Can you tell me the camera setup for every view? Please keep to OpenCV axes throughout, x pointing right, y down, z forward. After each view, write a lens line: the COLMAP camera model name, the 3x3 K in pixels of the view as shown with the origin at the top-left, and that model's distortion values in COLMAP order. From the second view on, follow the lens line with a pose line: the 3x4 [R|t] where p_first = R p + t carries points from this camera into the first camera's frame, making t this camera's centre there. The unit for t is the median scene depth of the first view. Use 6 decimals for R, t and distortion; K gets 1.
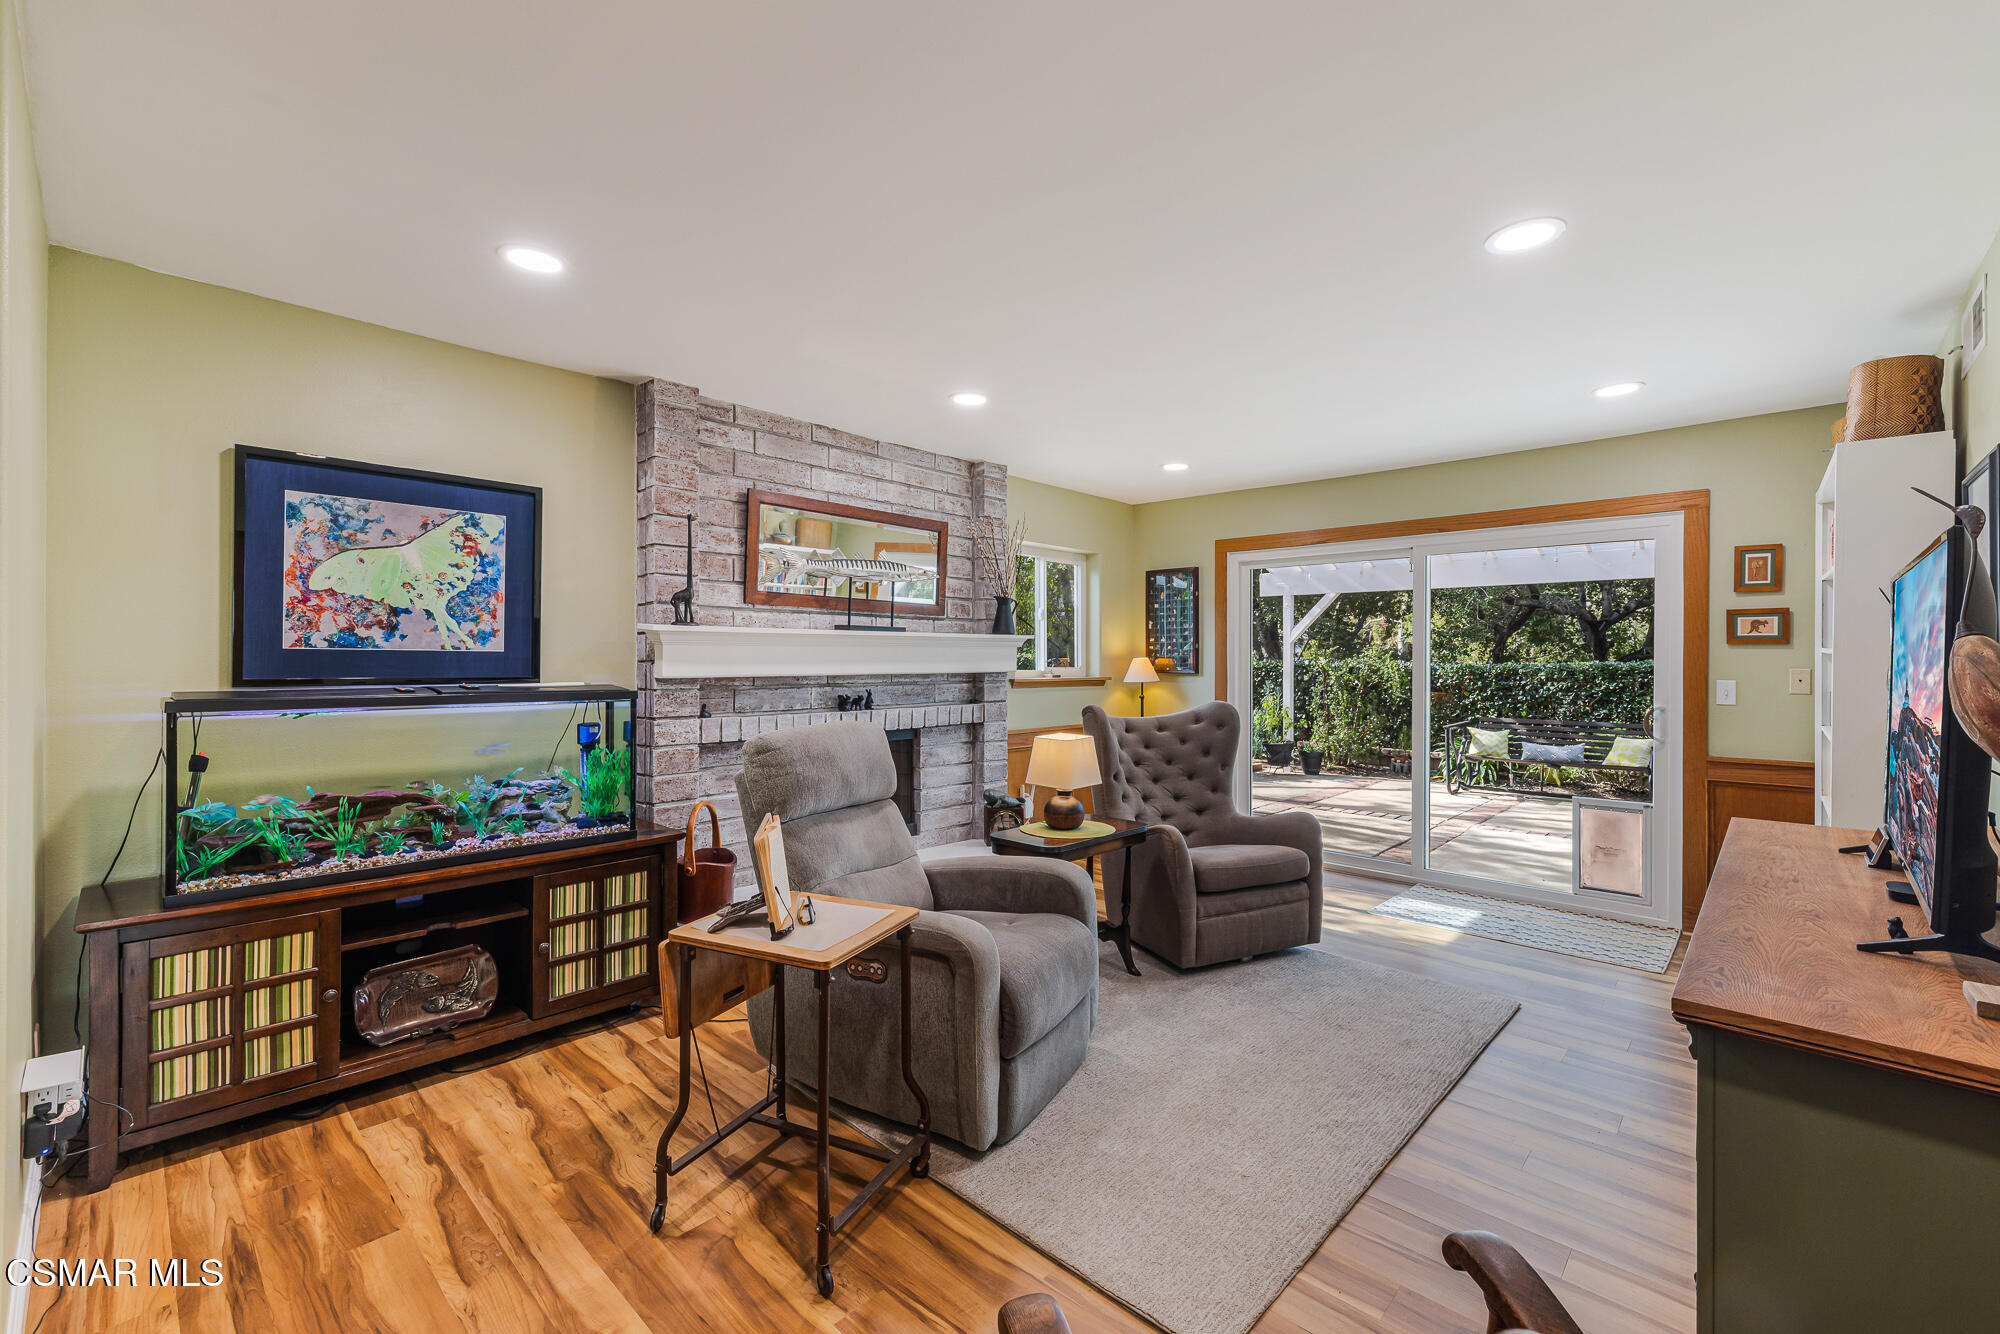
lens RADIAL K [[849.4, 0, 995.7], [0, 849.4, 656.6], [0, 0, 1]] dist [0.000995, 0.000166]
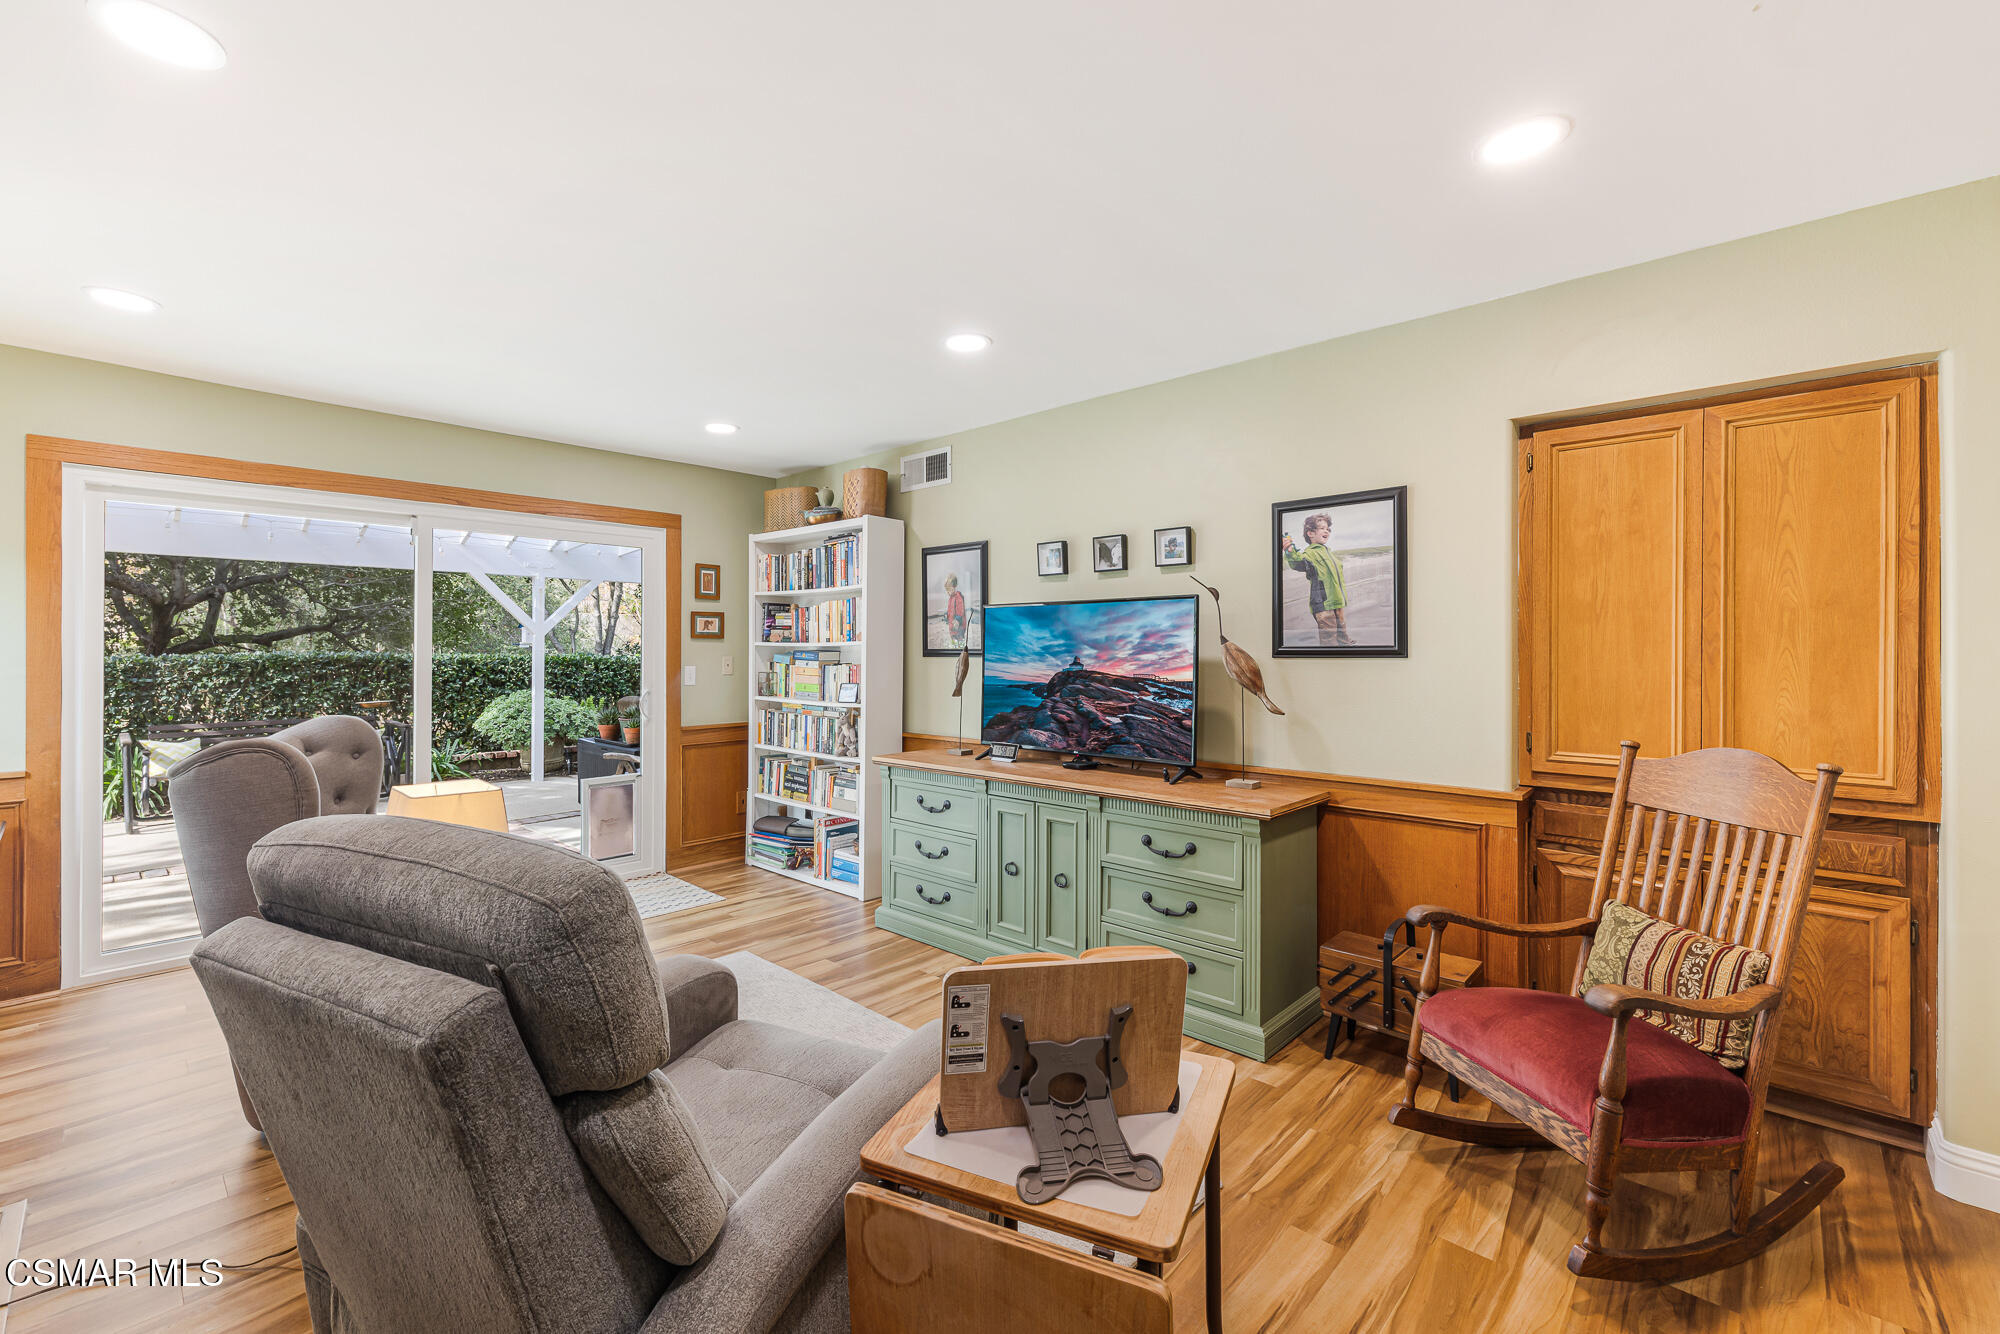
lens RADIAL K [[849.4, 0, 995.7], [0, 849.4, 656.6], [0, 0, 1]] dist [0.000995, 0.000166]
pose [[-0.013256, -0.009547, 0.999867, -0.441215], [-0.002943, 0.999950, 0.009509, -0.000227], [-0.999908, -0.002817, -0.013284, 0.558497]]
